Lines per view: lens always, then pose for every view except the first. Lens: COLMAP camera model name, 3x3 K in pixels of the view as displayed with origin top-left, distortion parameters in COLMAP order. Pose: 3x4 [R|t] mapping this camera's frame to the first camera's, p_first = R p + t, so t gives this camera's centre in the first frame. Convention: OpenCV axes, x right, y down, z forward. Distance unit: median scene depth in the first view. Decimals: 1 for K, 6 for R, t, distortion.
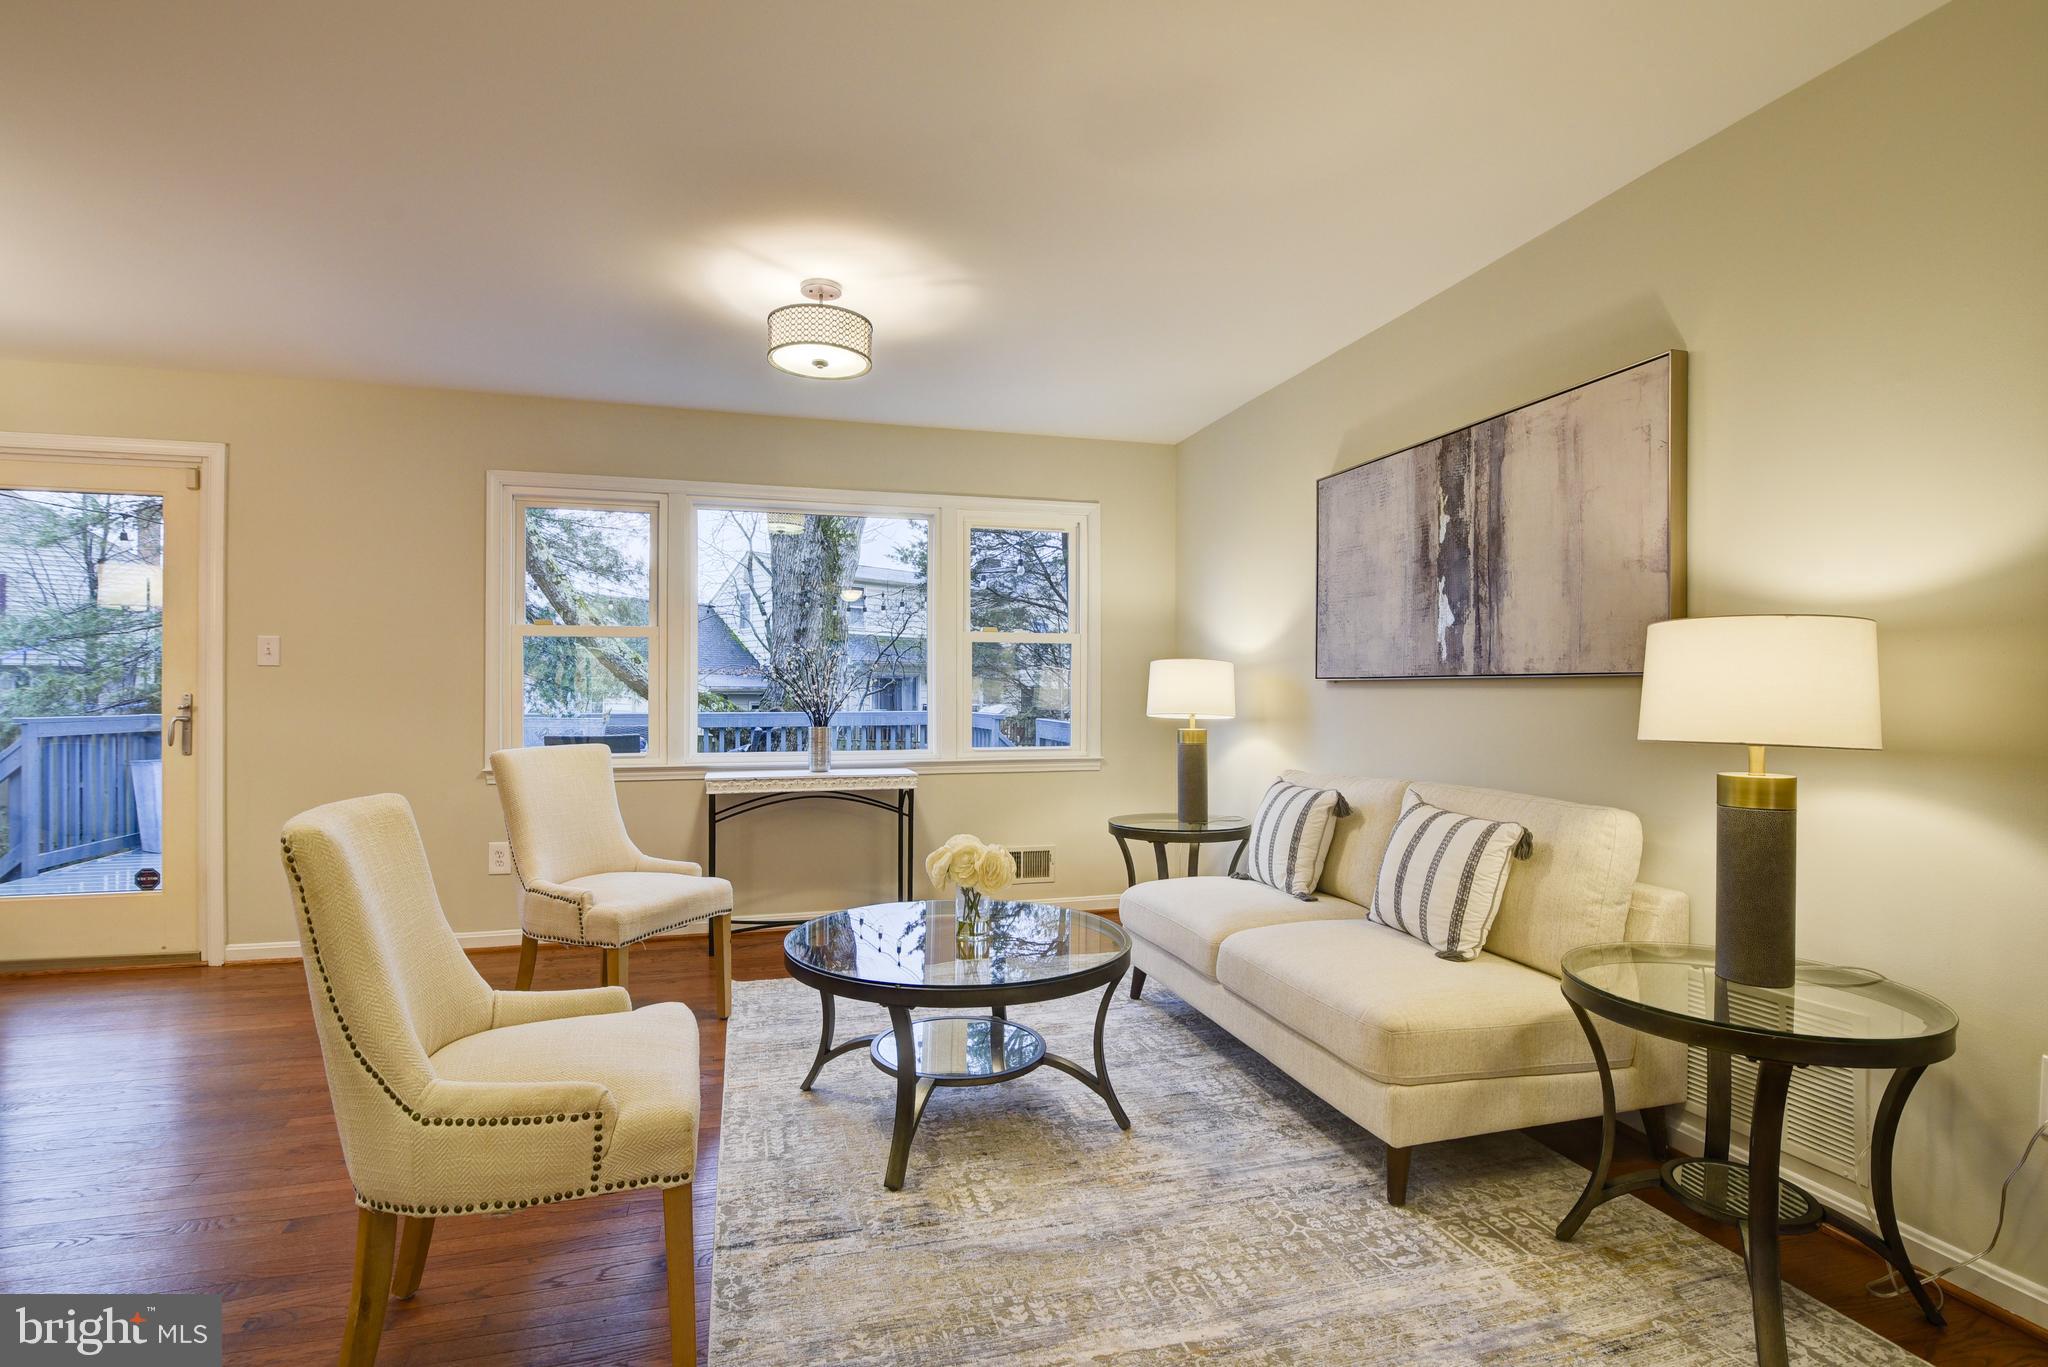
lens RADIAL K [[970.3, 0, 1019.7], [0, 970.3, 688.5], [0, 0, 1]] dist [-0.014494, 0.000094]
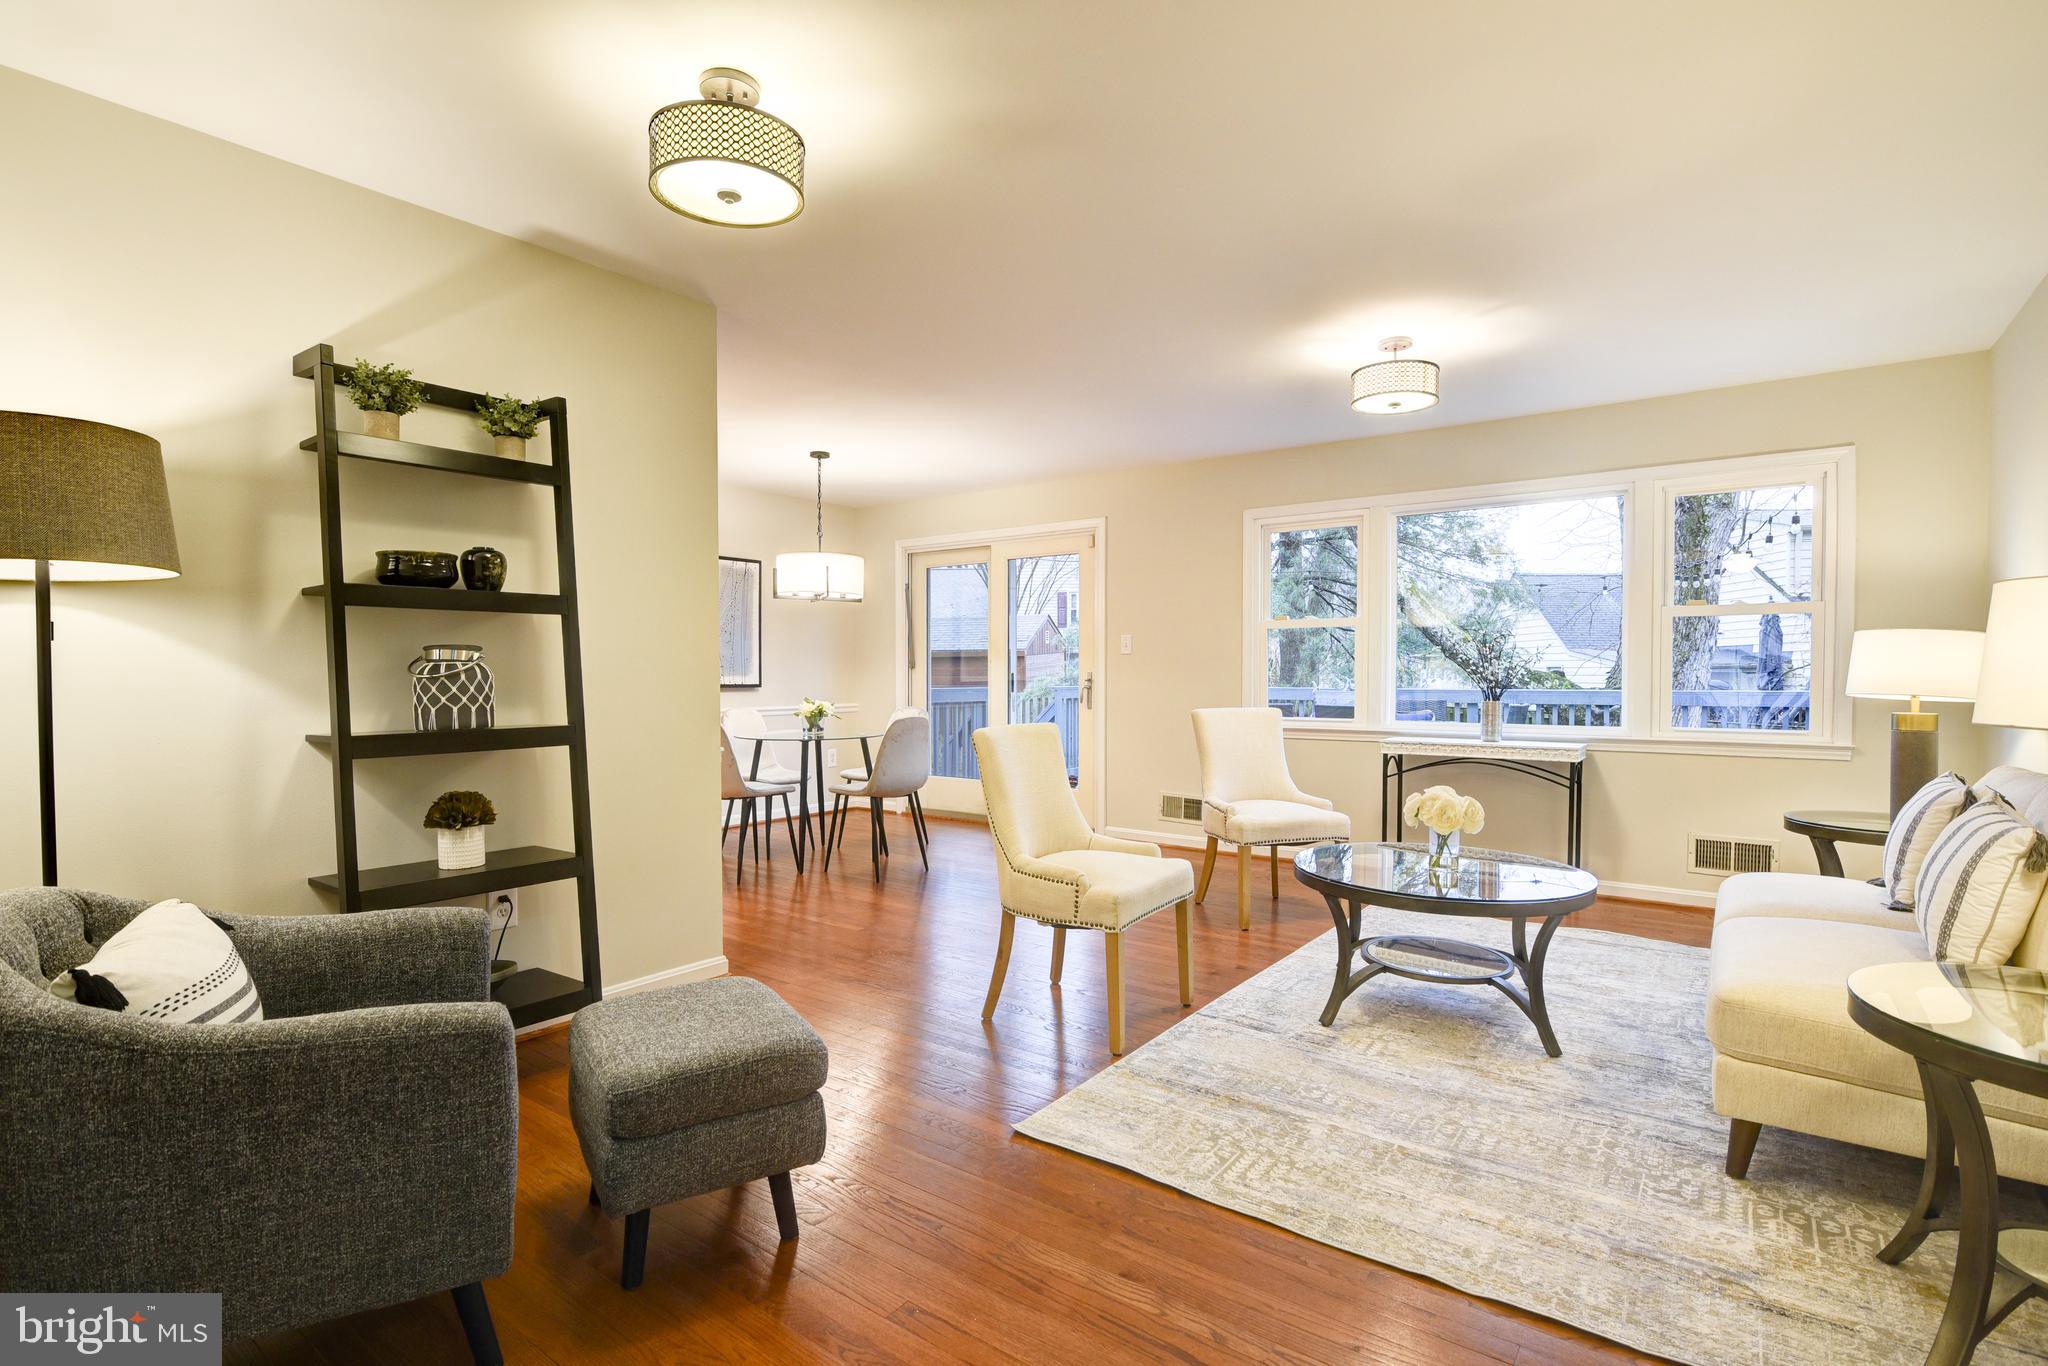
lens RADIAL K [[964.7, 0, 1034.2], [0, 964.7, 684.6], [0, 0, 1]] dist [-0.002253, -0.000040]
pose [[0.614345, 0.009007, -0.788986, 0.496578], [0.005711, 0.999858, 0.015861, 0.001029], [0.789017, -0.014250, 0.614206, -0.126986]]
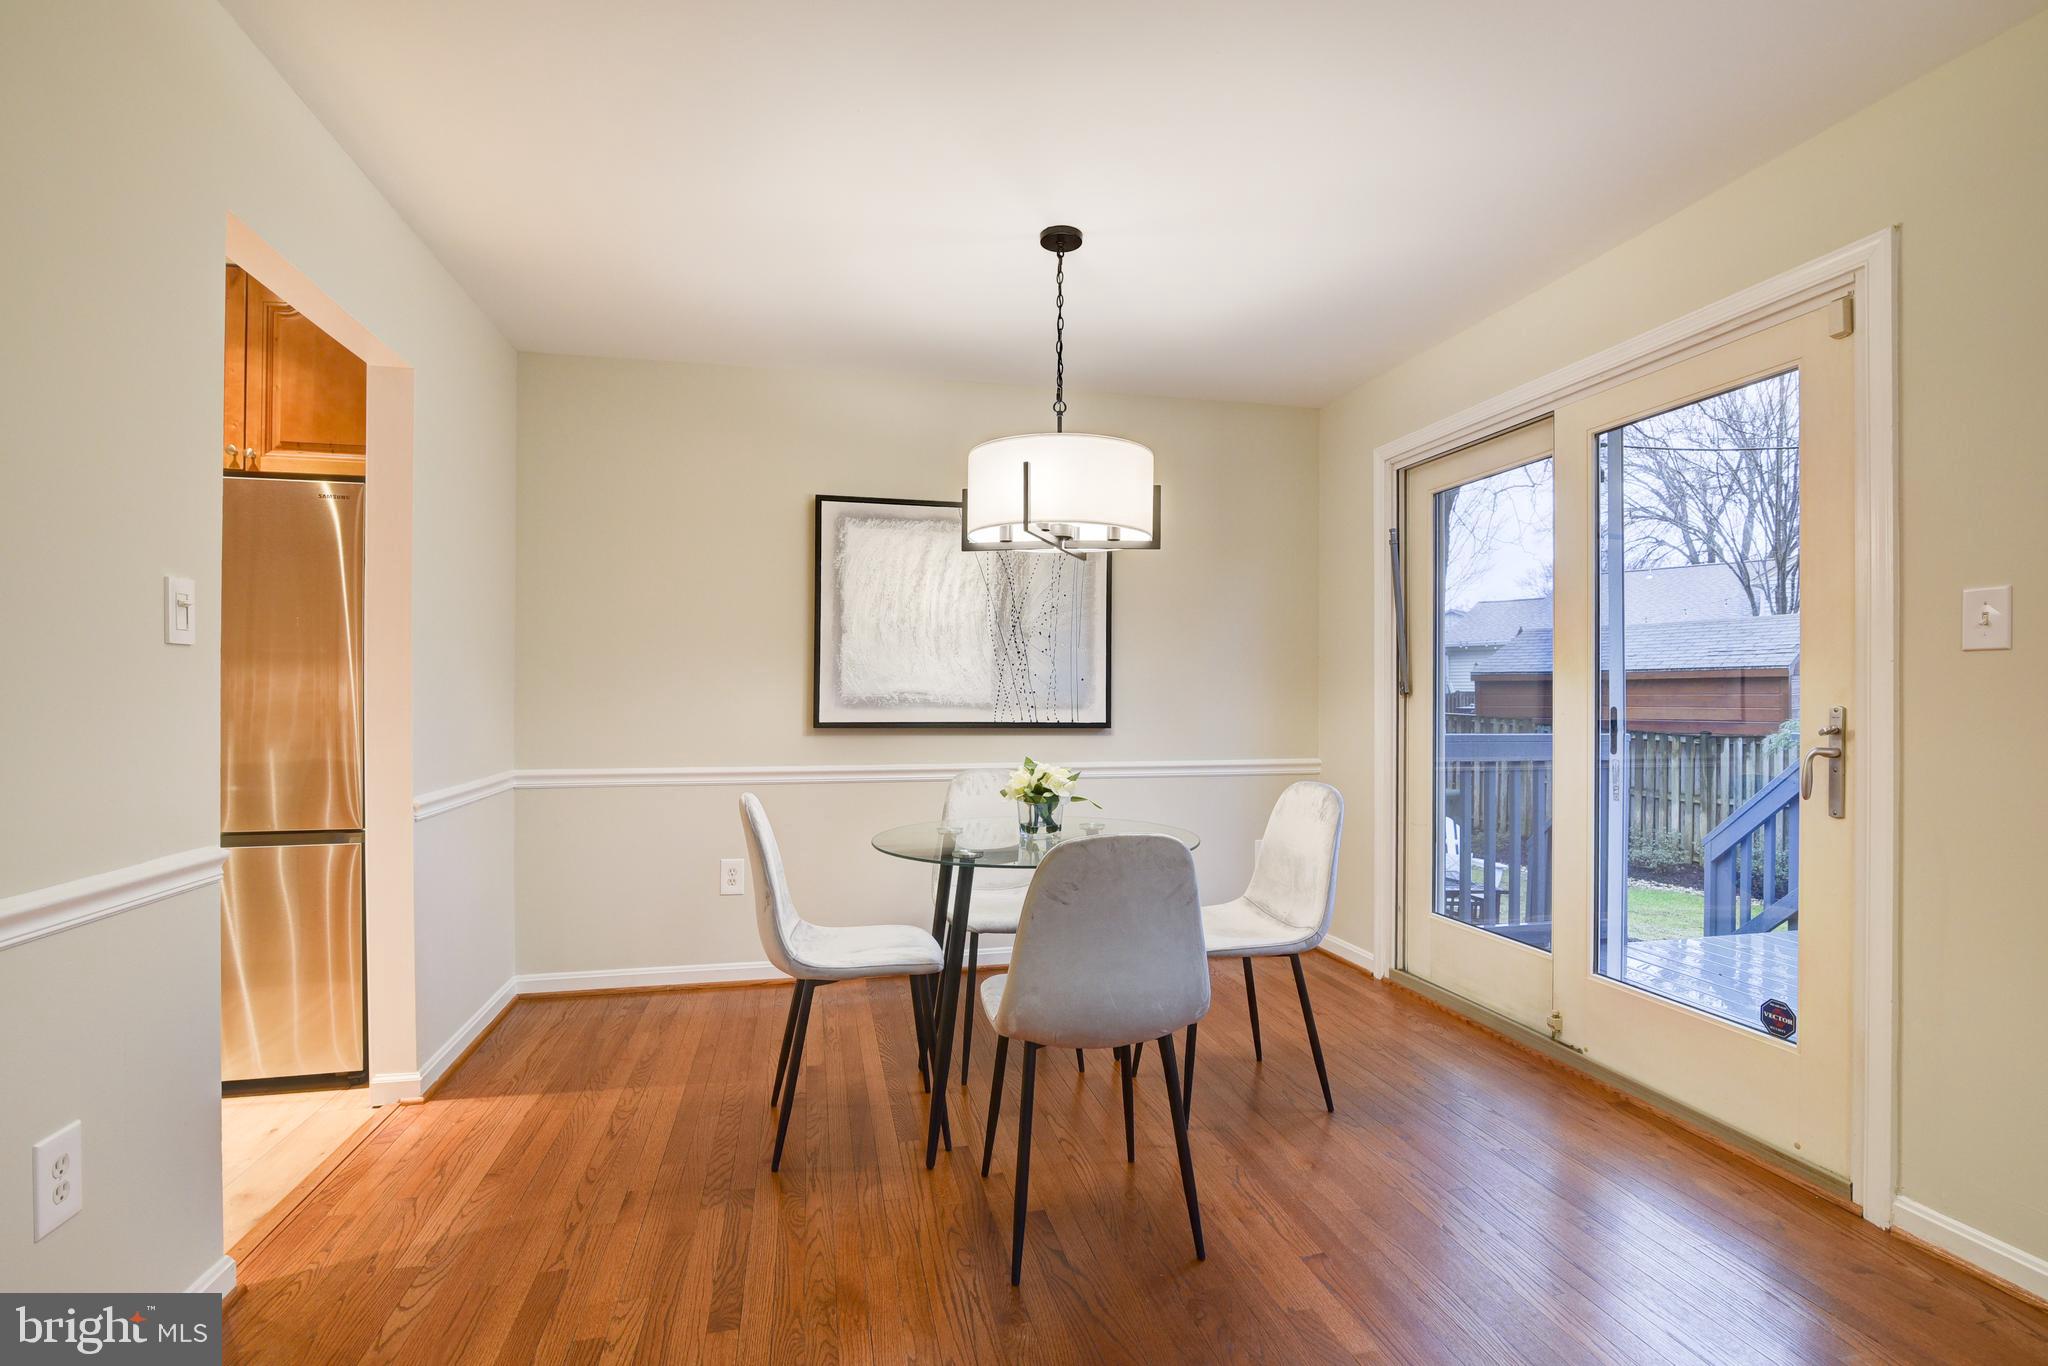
lens RADIAL K [[962.2, 0, 1027.6], [0, 962.2, 692.0], [0, 0, 1]] dist [-0.019078, -0.000089]
pose [[-0.048806, -0.006284, -0.998789, -0.378603], [0.002281, 0.999977, -0.006403, -0.000851], [0.998806, -0.002591, -0.048790, 0.713382]]
